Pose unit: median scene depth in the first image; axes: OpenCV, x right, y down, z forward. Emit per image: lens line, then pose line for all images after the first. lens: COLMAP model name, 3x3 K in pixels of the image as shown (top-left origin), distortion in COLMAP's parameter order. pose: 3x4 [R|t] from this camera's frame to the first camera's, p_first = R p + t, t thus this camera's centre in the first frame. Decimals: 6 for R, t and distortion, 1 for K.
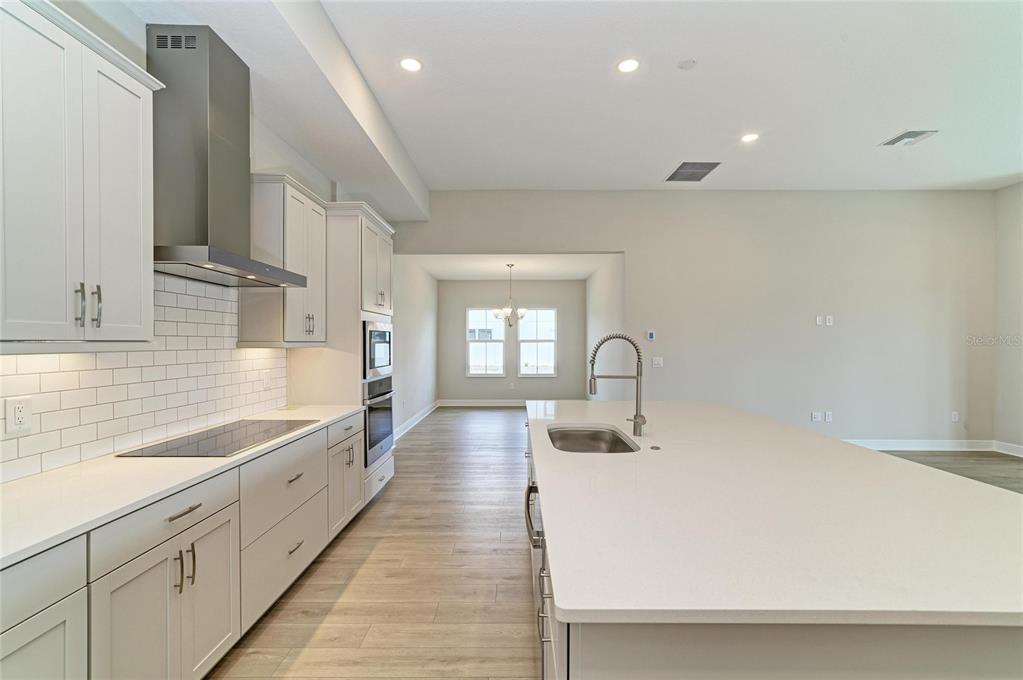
lens RADIAL K [[439.0, 0, 514.2], [0, 439.0, 343.7], [0, 0, 1]] dist [0.000338, 0.000177]
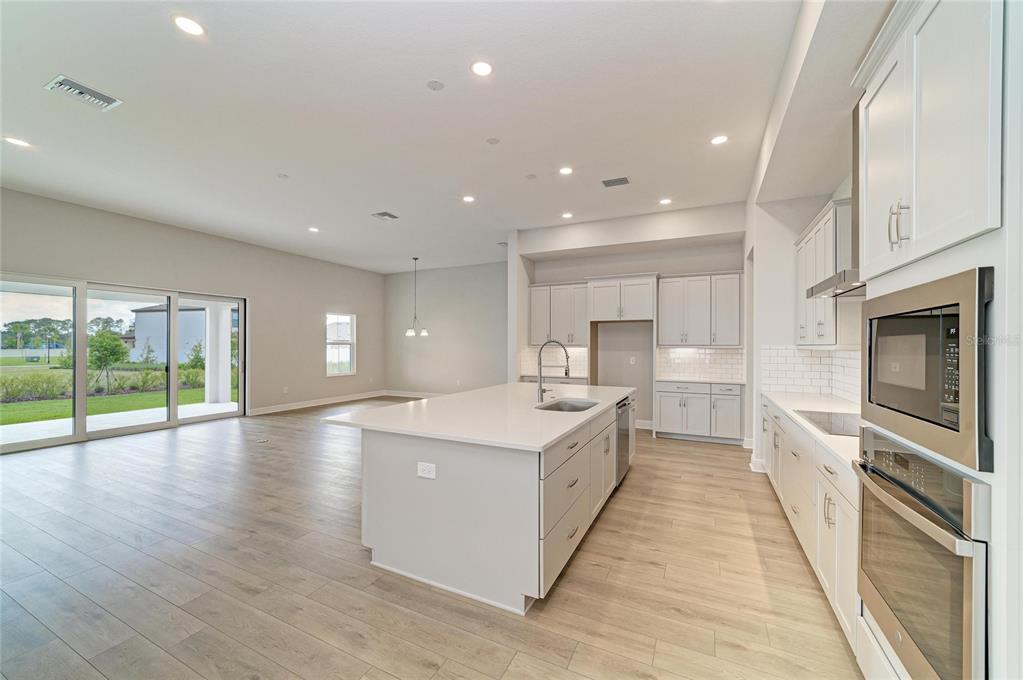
lens RADIAL K [[387.4, 0, 512.9], [0, 387.4, 345.1], [0, 0, 1]] dist [-0.002053, 0.000018]
pose [[-0.900448, -0.002721, 0.434955, -0.169026], [-0.001256, 0.999993, 0.003655, -0.004953], [-0.434962, 0.002745, -0.900445, 1.564577]]
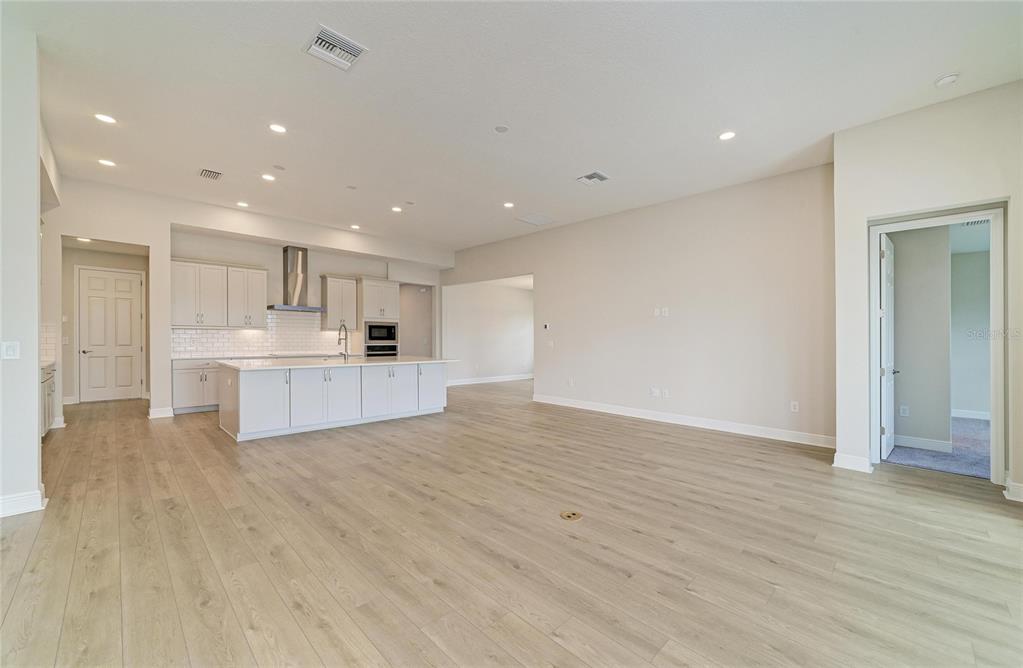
lens RADIAL K [[387.6, 0, 522.9], [0, 387.6, 342.1], [0, 0, 1]] dist [-0.000354, 0.000440]
pose [[0.728037, 0.014323, -0.685388, 1.900442], [-0.011365, 0.999896, 0.008824, 0.039346], [0.685444, 0.001365, 0.728124, -0.031902]]
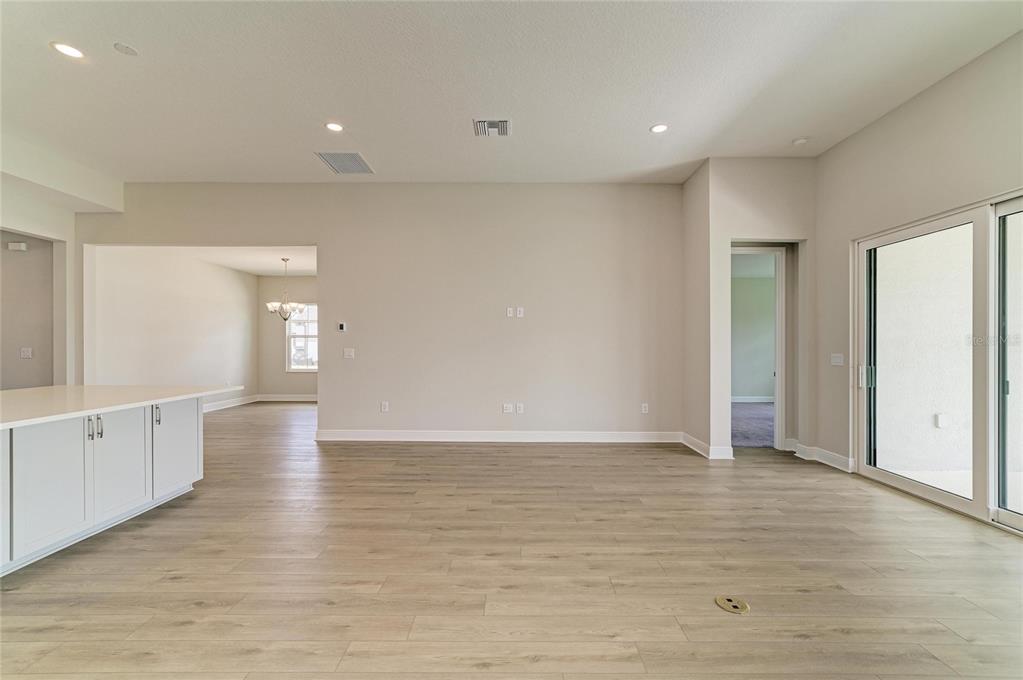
lens RADIAL K [[439.0, 0, 514.2], [0, 439.0, 343.7], [0, 0, 1]] dist [0.000338, 0.000177]
pose [[0.999988, 0.002444, -0.004182, 1.136225], [-0.002466, 0.999983, -0.005276, 0.039061], [0.004169, 0.005287, 0.999977, -0.005394]]
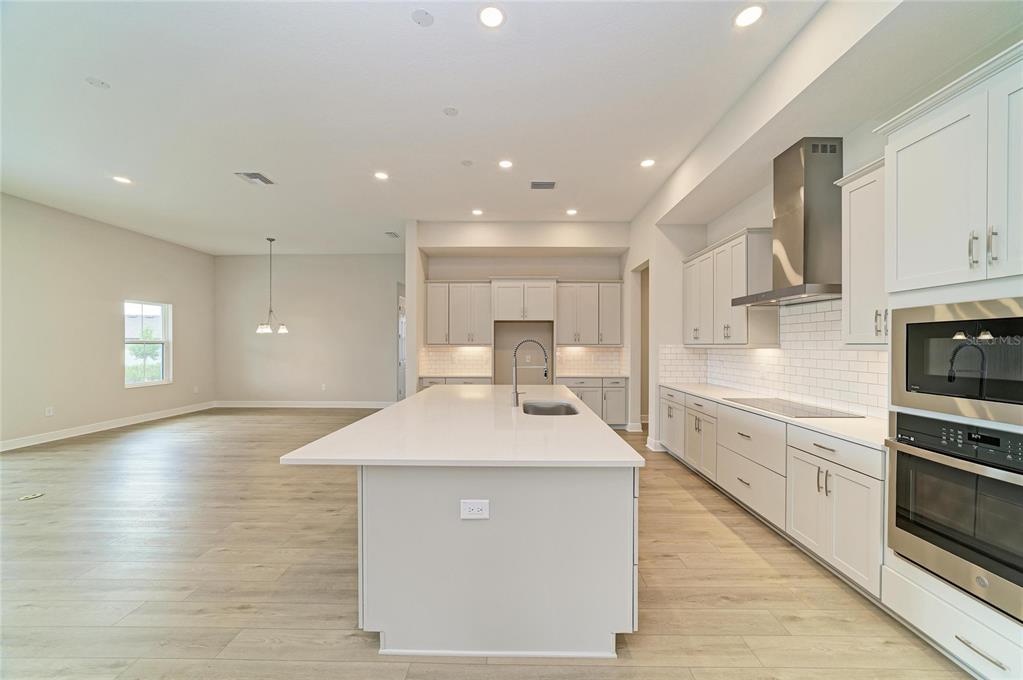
lens RADIAL K [[369.0, 0, 511.3], [0, 369.0, 345.1], [0, 0, 1]] dist [-0.017488, 0.008006]
pose [[-0.999850, -0.001679, 0.017241, 0.183552], [-0.001576, 0.999981, 0.005980, -0.005307], [-0.017251, 0.005952, -0.999833, 1.512752]]
